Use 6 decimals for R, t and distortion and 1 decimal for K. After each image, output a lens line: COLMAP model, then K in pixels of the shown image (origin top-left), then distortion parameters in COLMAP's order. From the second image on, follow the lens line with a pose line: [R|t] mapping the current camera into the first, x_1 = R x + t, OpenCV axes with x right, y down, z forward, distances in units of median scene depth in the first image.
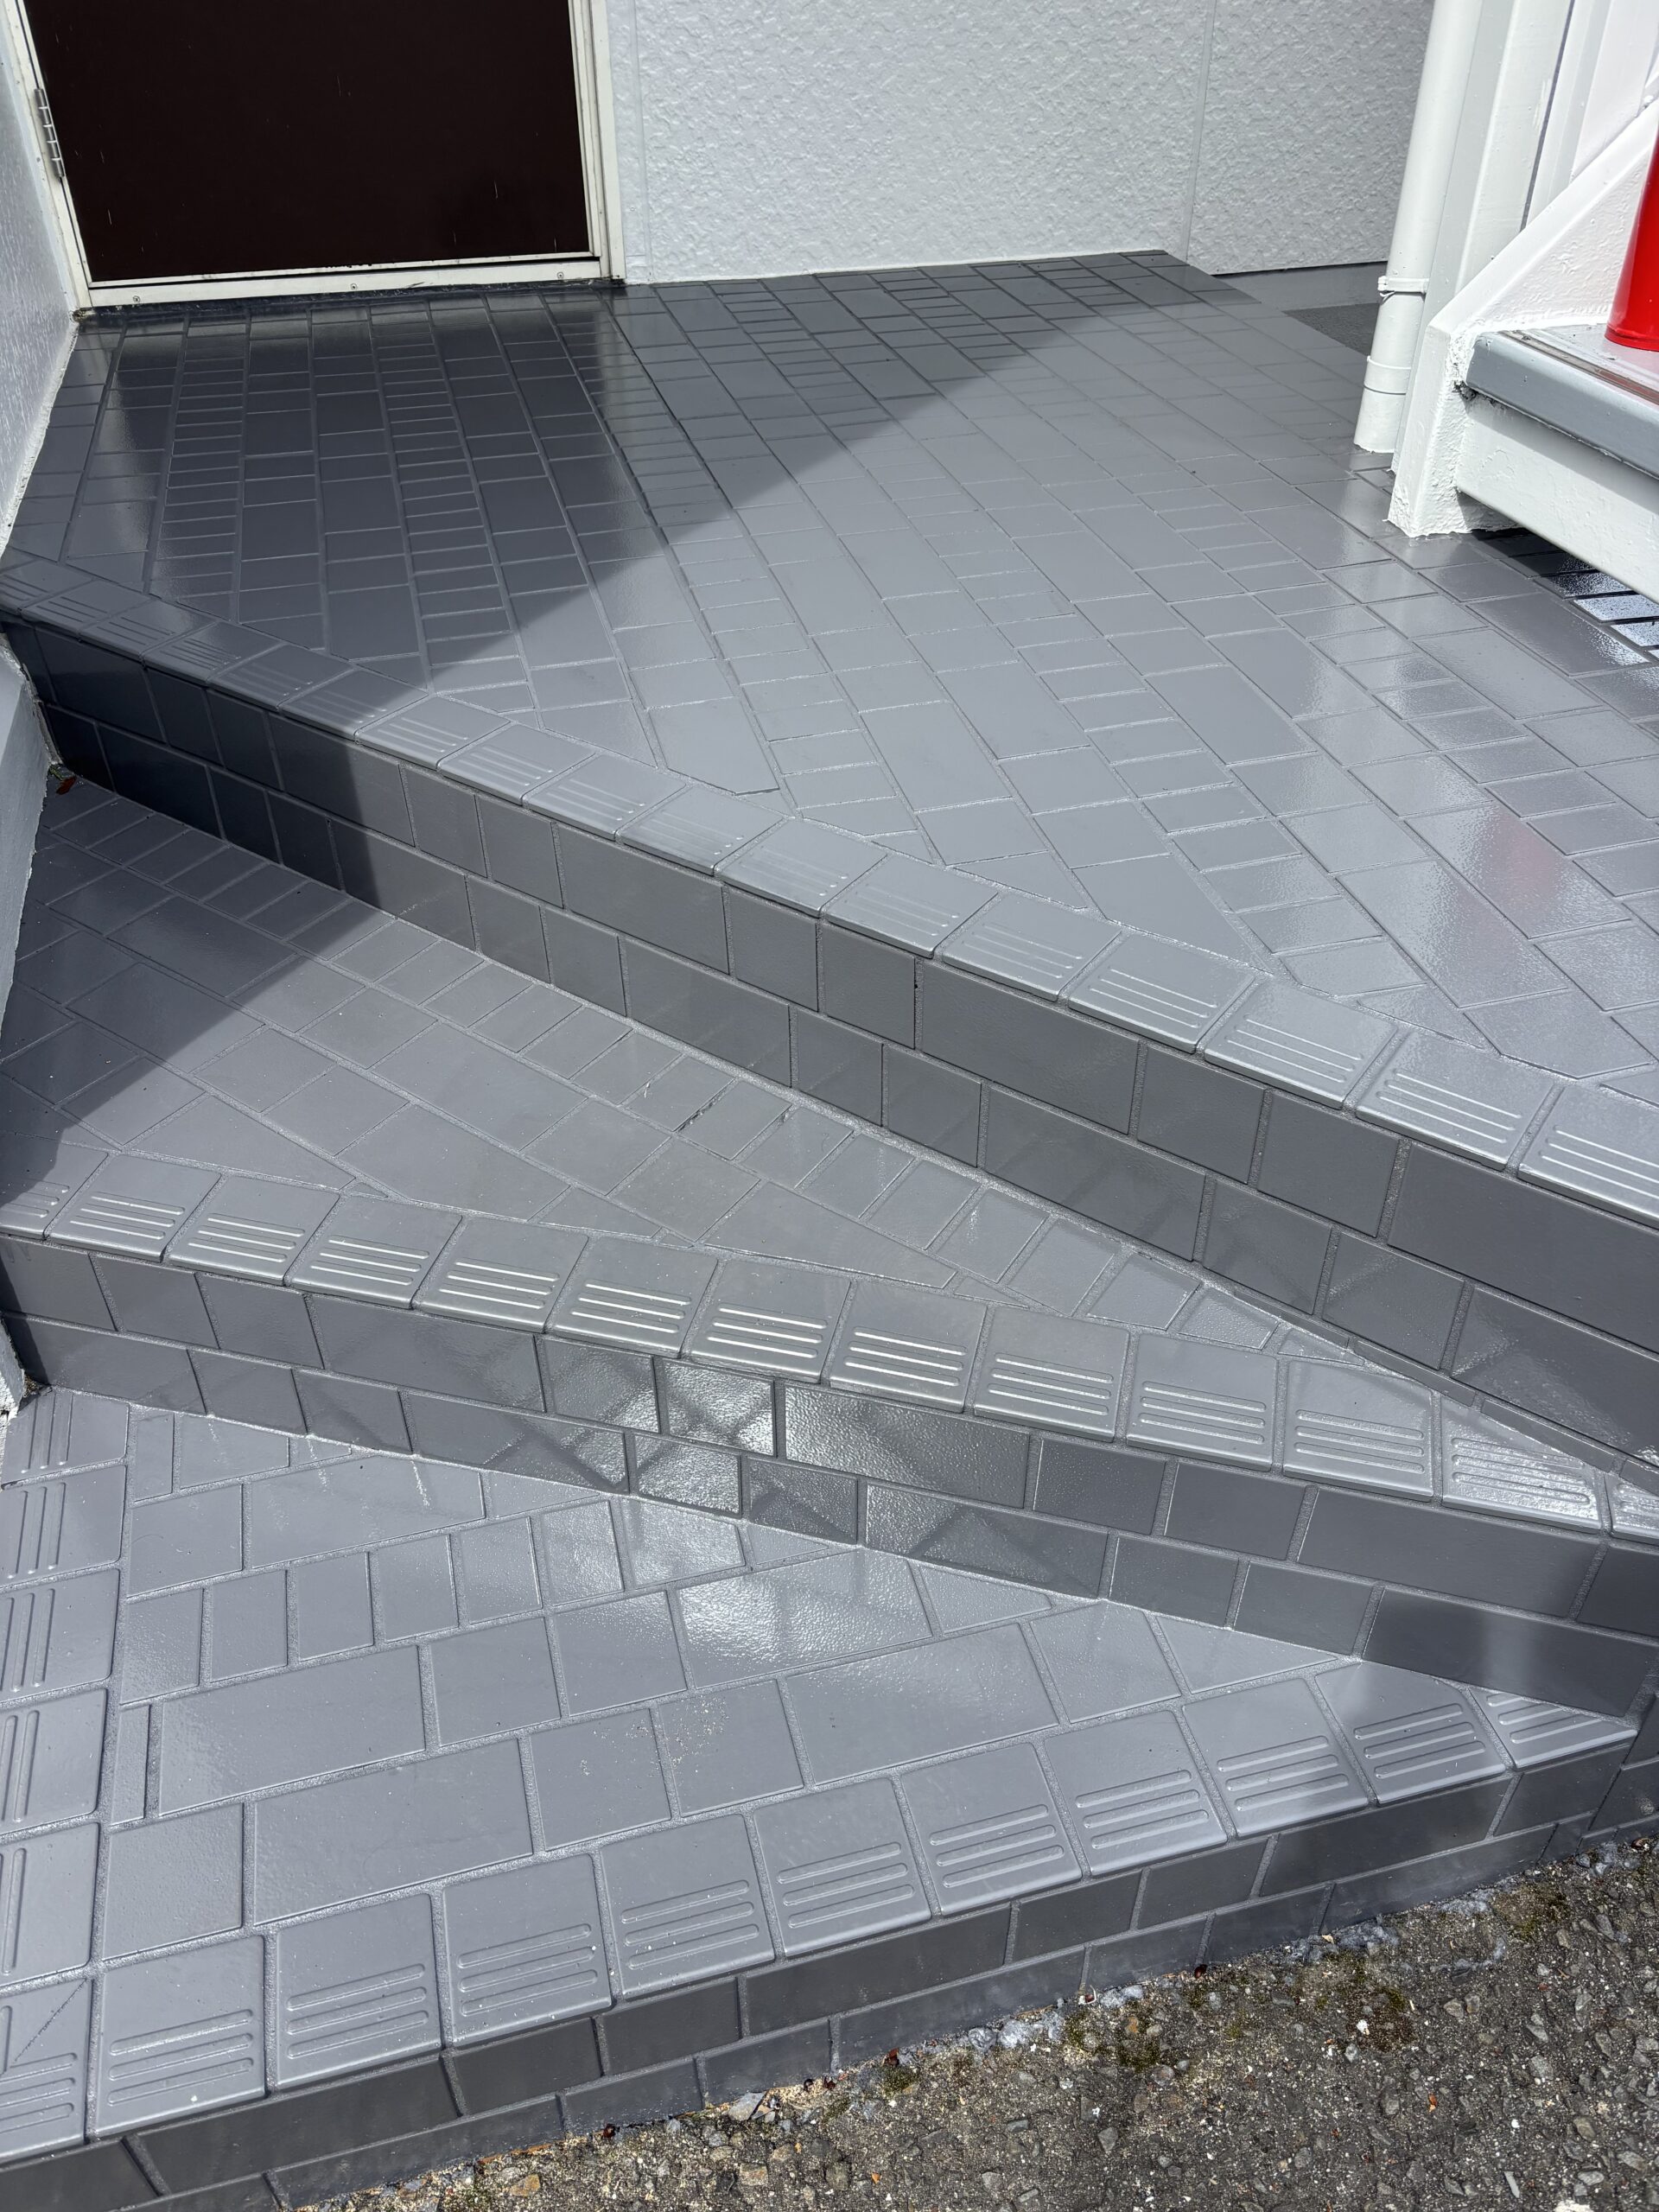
lens RADIAL K [[1678.1, 0, 829.1], [0, 1678.1, 1114.2], [0, 0, 1]] dist [0.019140, -0.030670]
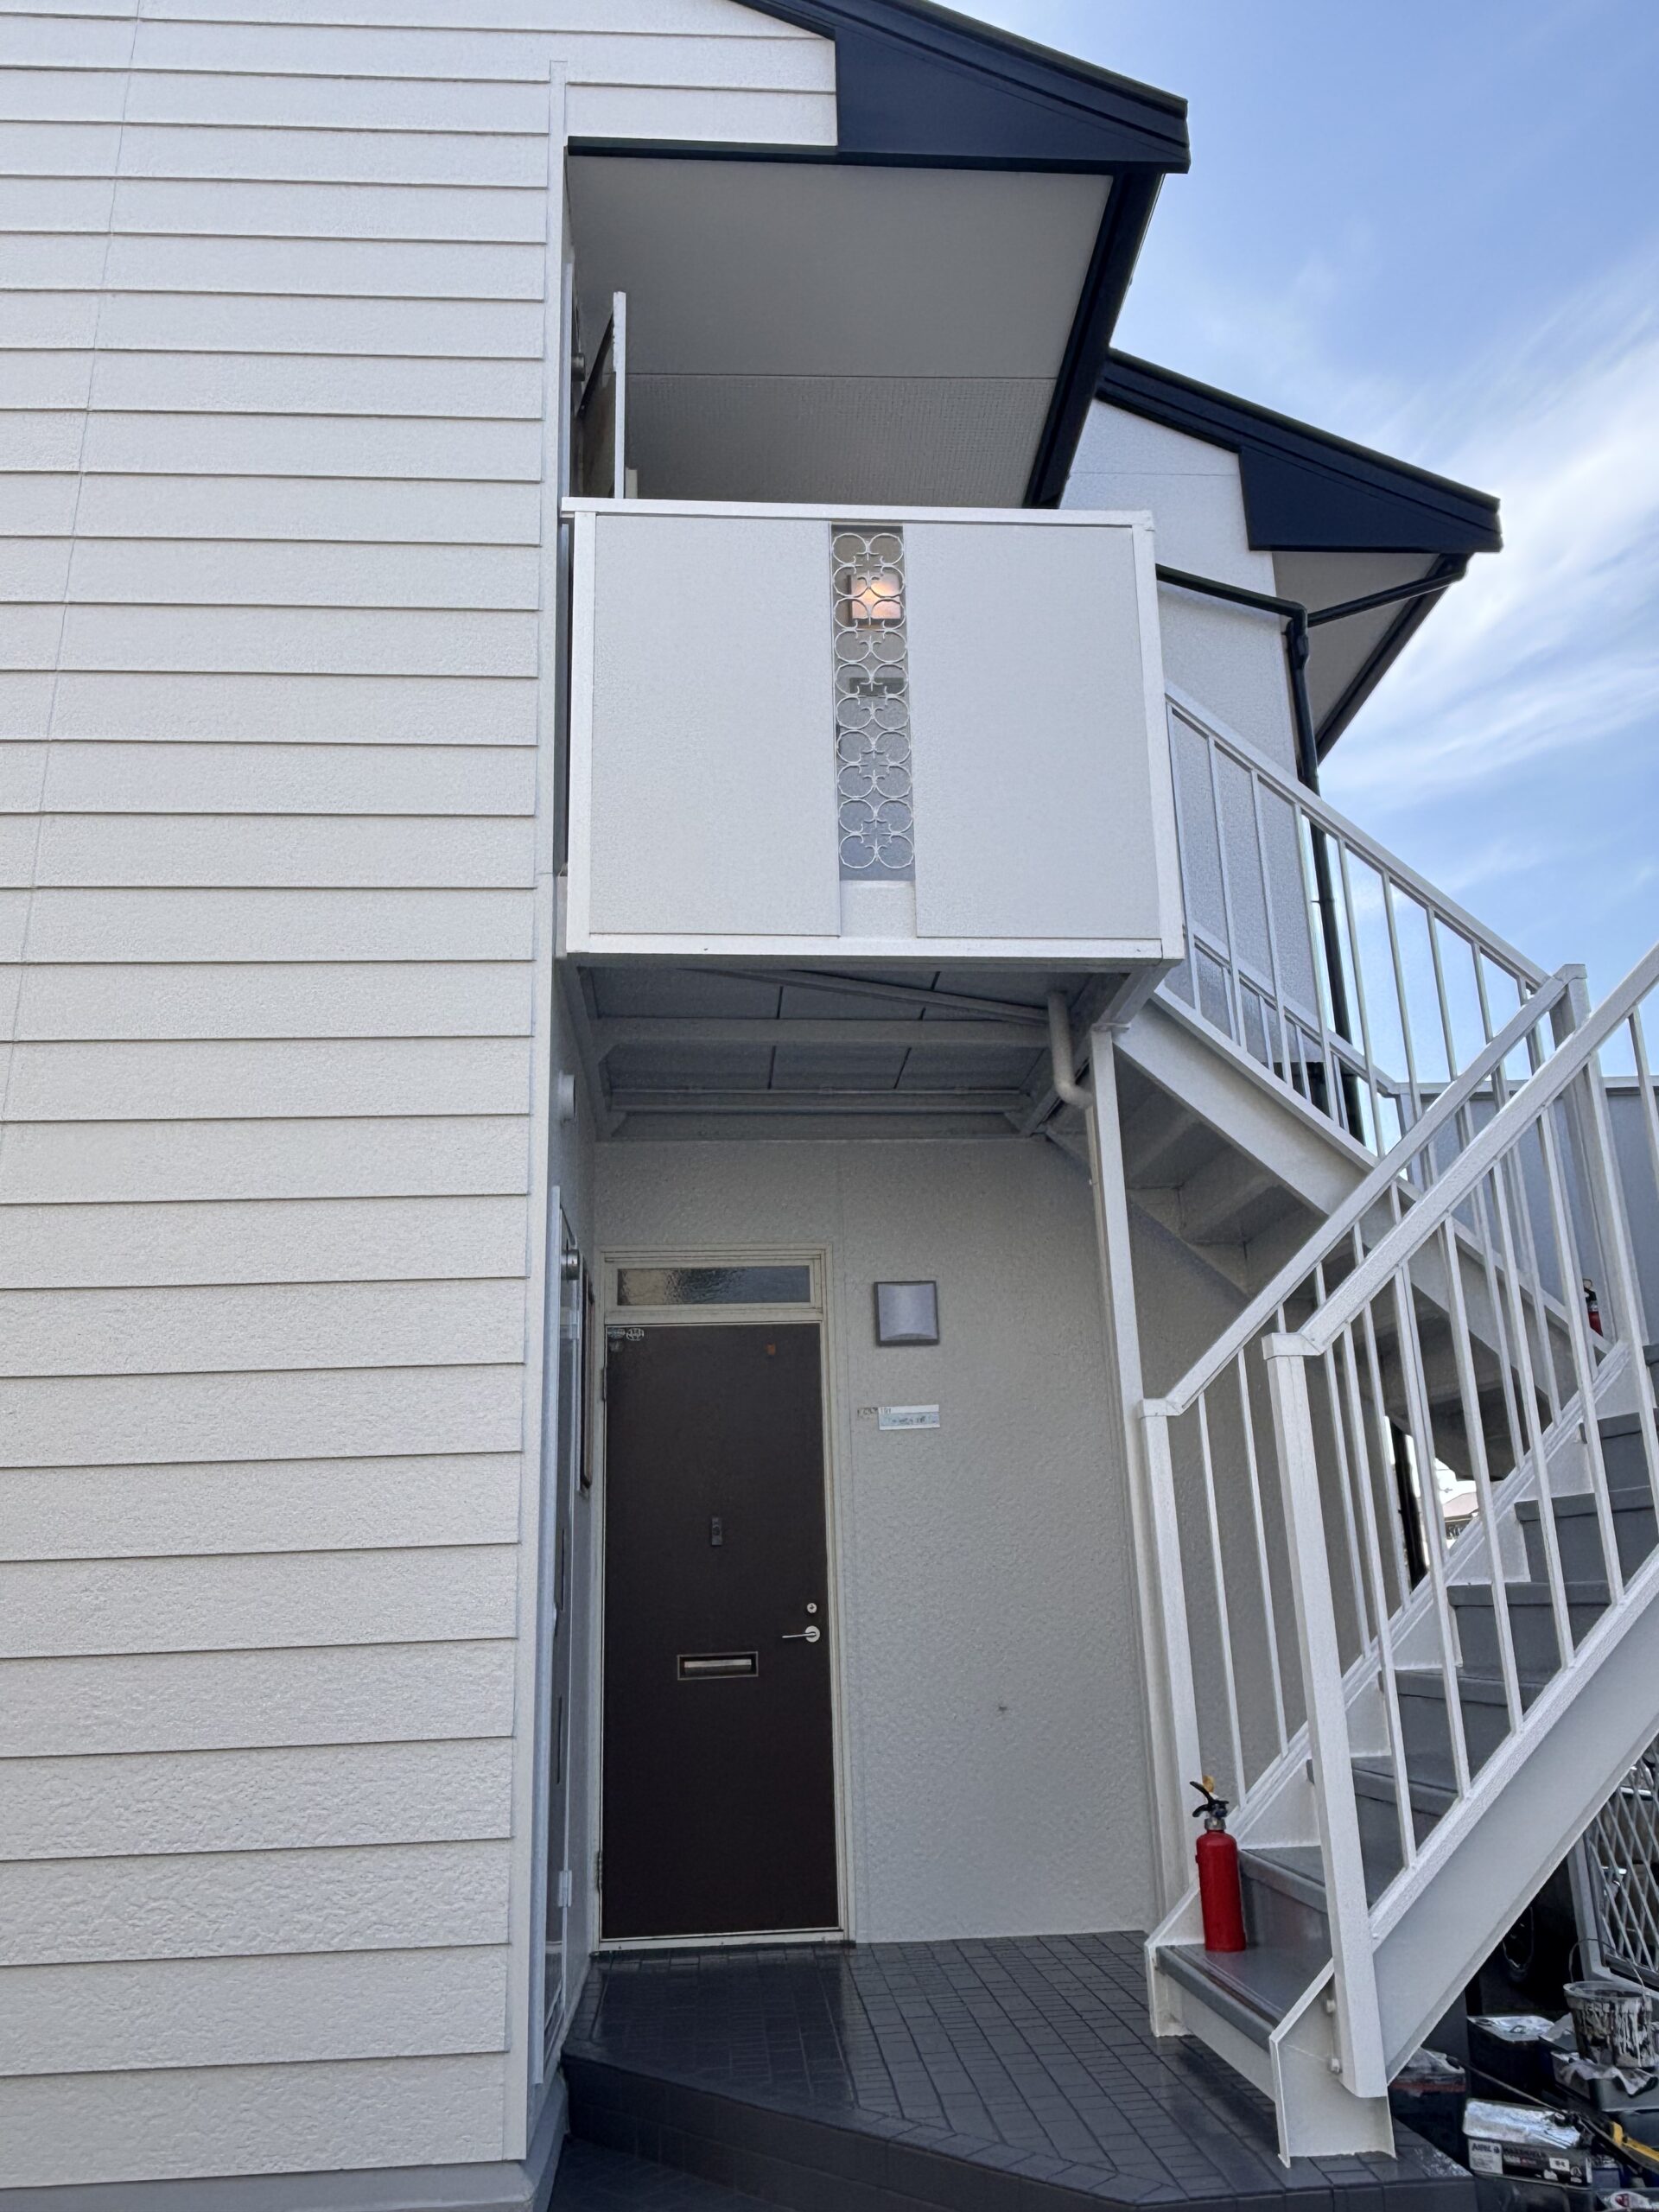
lens RADIAL K [[1533.4, 0, 835.5], [0, 1533.4, 1119.1], [0, 0, 1]] dist [0.009738, -0.001544]
pose [[0.983634, -0.079860, -0.161513, 0.230501], [-0.089960, 0.559006, -0.824269, 0.467193], [0.156113, 0.825309, 0.542674, -0.802122]]
